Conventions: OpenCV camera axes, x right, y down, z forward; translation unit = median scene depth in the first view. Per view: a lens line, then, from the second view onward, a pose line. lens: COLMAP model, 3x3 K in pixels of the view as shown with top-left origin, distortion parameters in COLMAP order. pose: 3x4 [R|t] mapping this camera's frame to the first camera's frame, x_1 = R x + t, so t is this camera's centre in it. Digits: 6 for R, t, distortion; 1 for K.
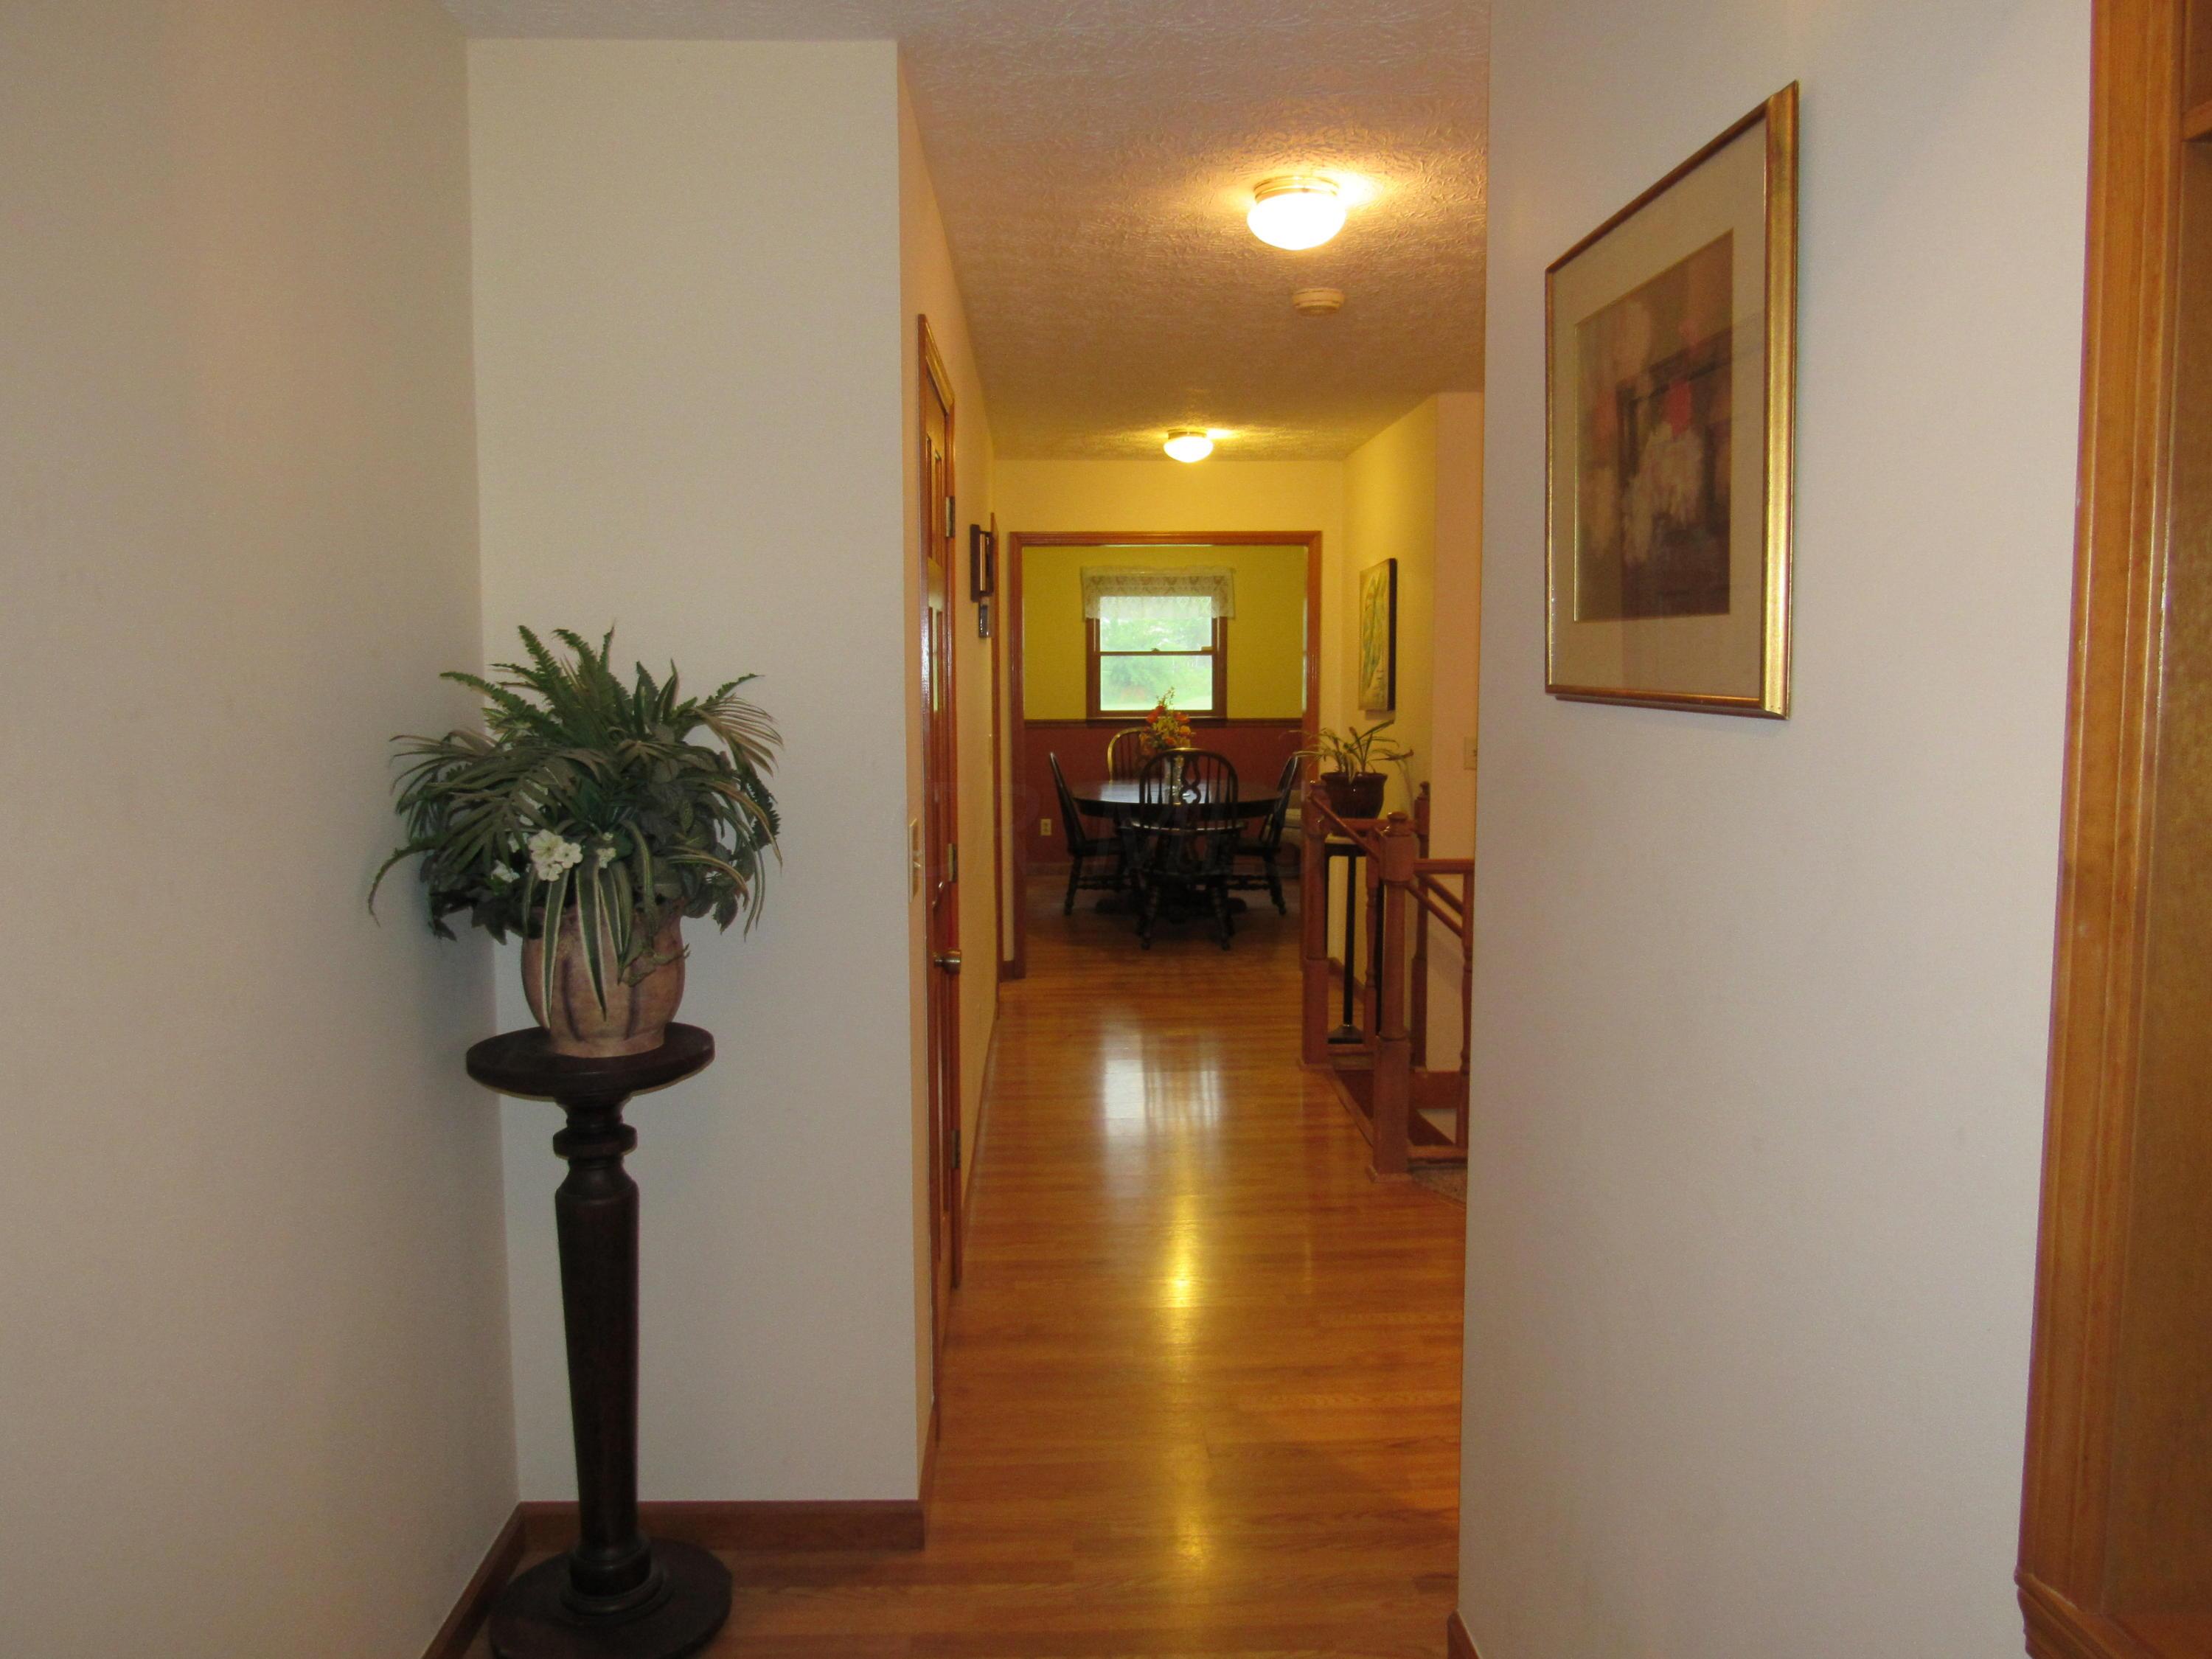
lens RADIAL K [[1584.1, 0, 1106.0], [0, 1584.1, 829.5], [0, 0, 1]] dist [-0.031758, 0.014780]
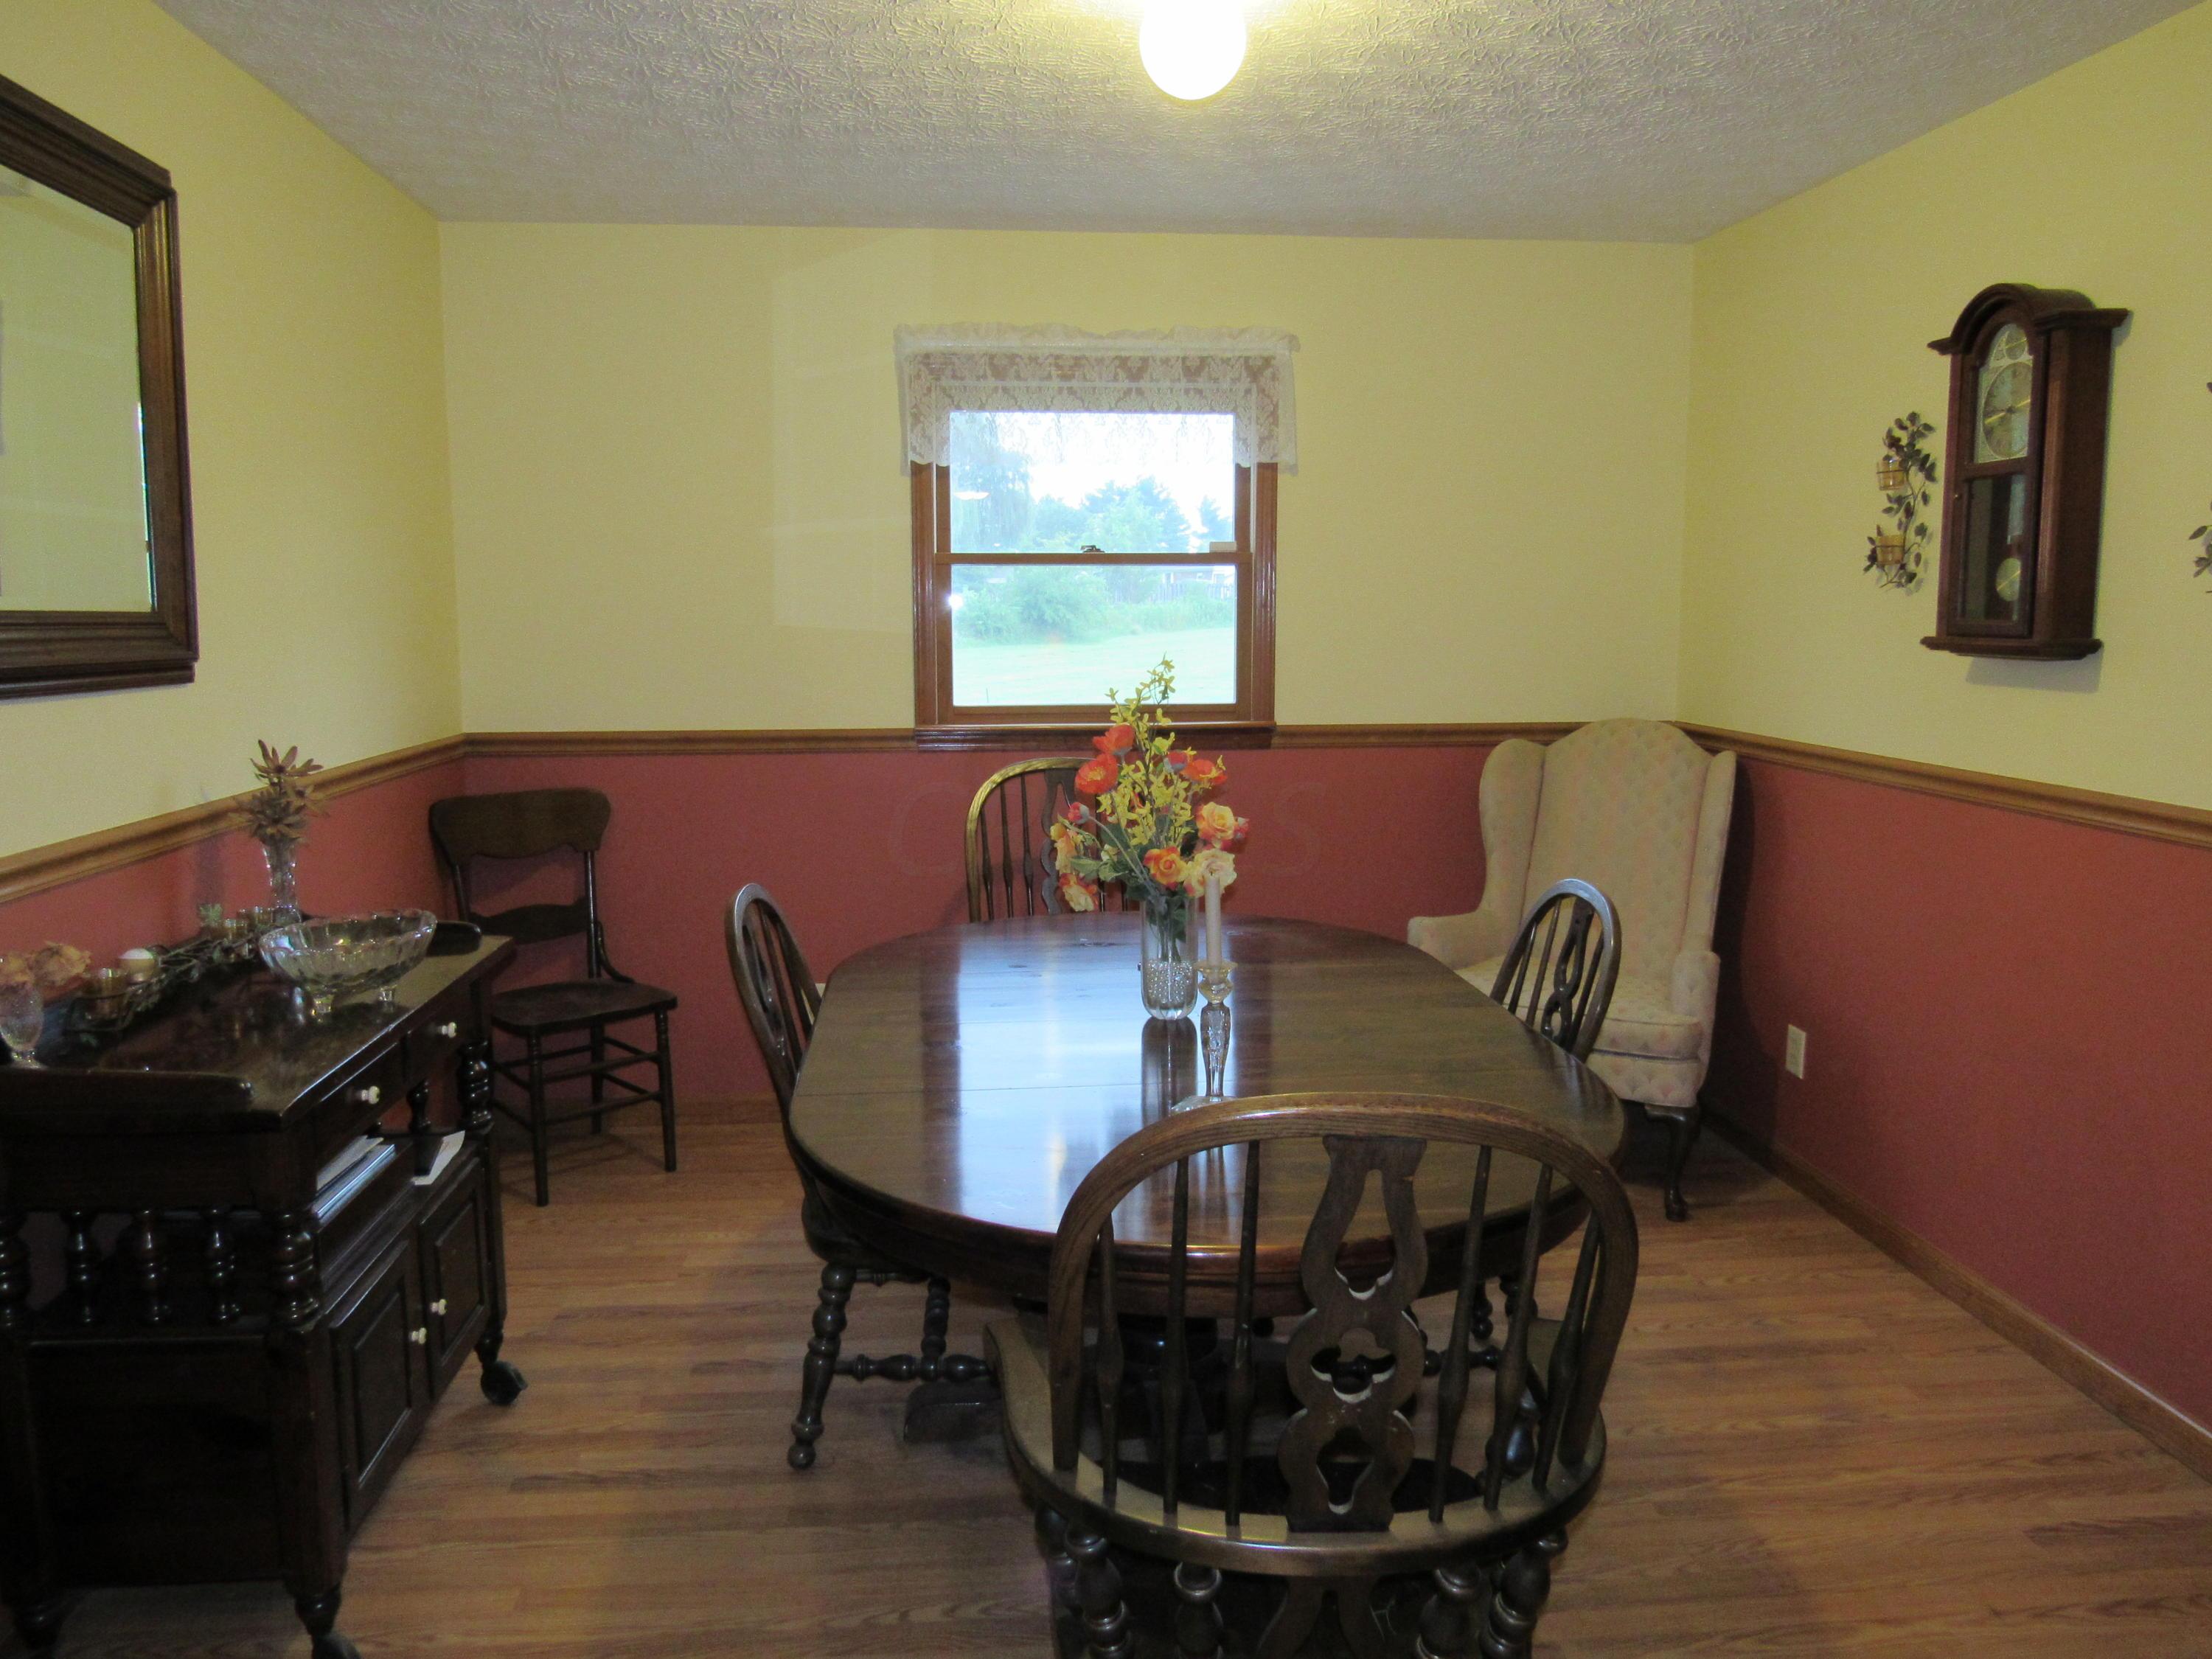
lens RADIAL K [[1584.1, 0, 1106.0], [0, 1584.1, 829.5], [0, 0, 1]] dist [-0.031758, 0.014780]
pose [[0.994783, -0.011261, 0.101392, -0.005568], [0.009772, 0.999837, 0.015171, -0.050570], [-0.101546, -0.014101, 0.994731, 0.614230]]
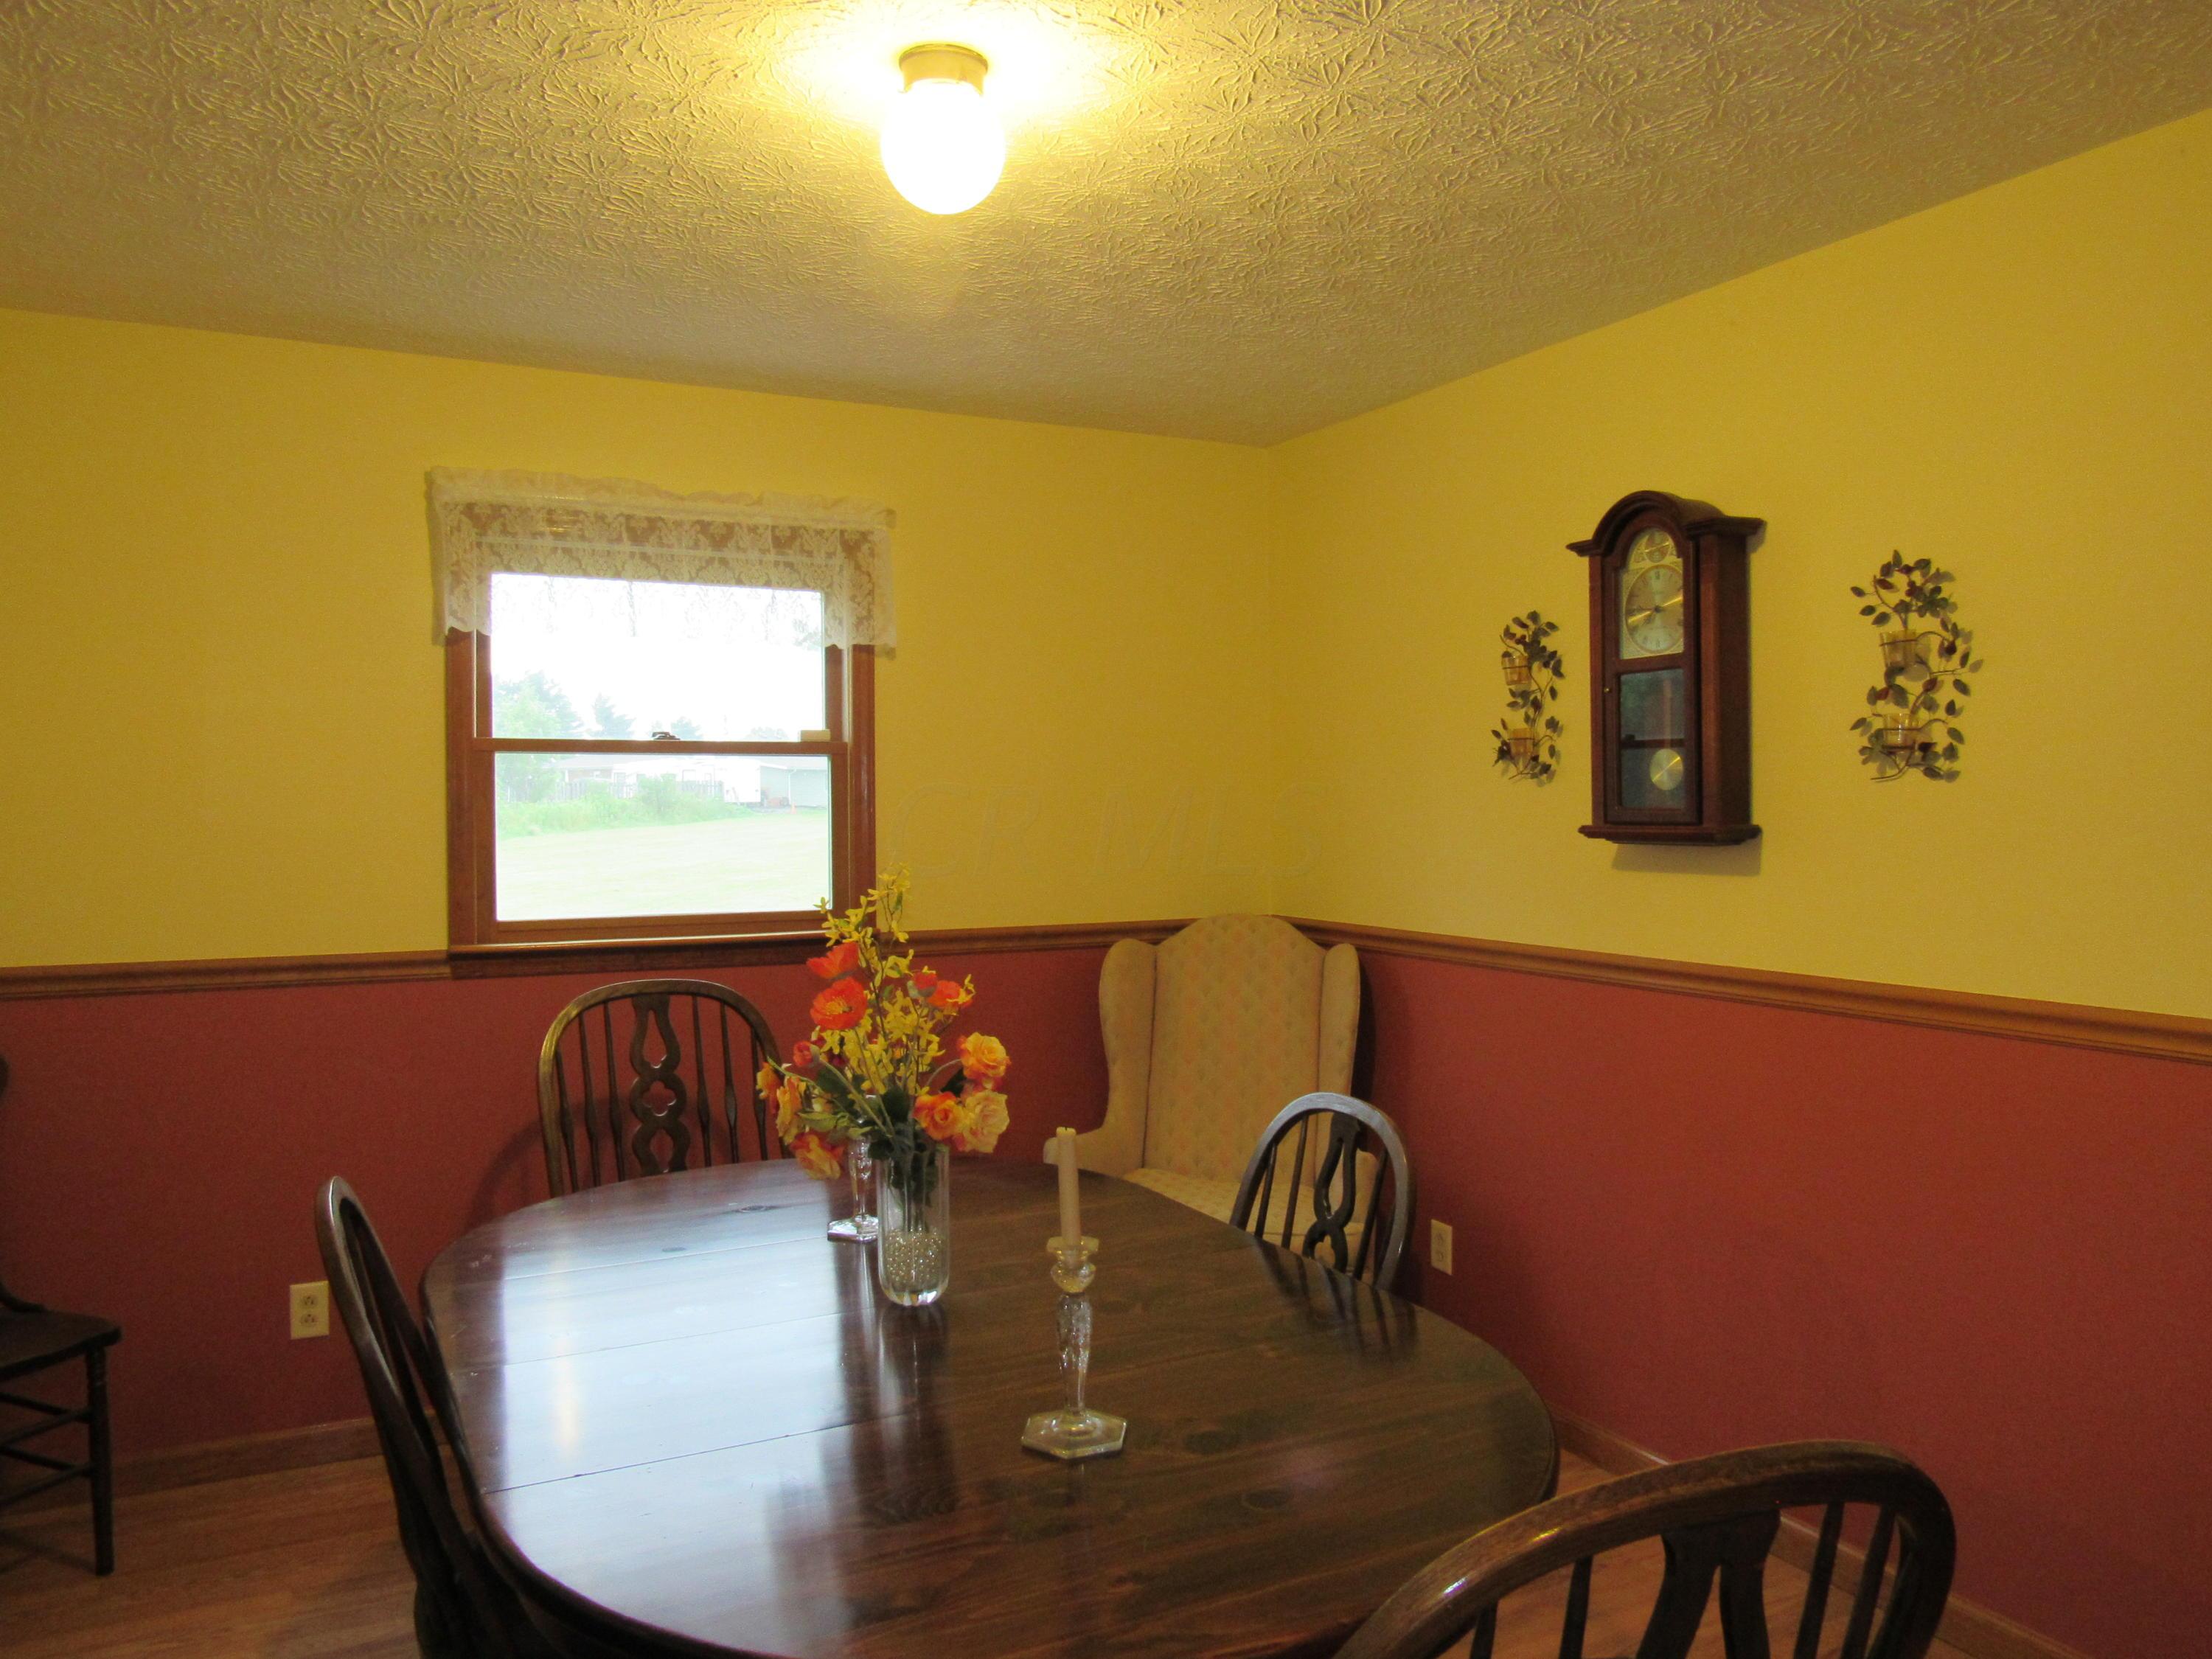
lens RADIAL K [[1584.1, 0, 1106.0], [0, 1584.1, 829.5], [0, 0, 1]] dist [-0.031758, 0.014780]
pose [[0.887839, -0.007276, 0.460096, -0.040923], [0.058553, 0.993533, -0.097277, -0.055830], [-0.456413, 0.113306, 0.882524, 0.665861]]
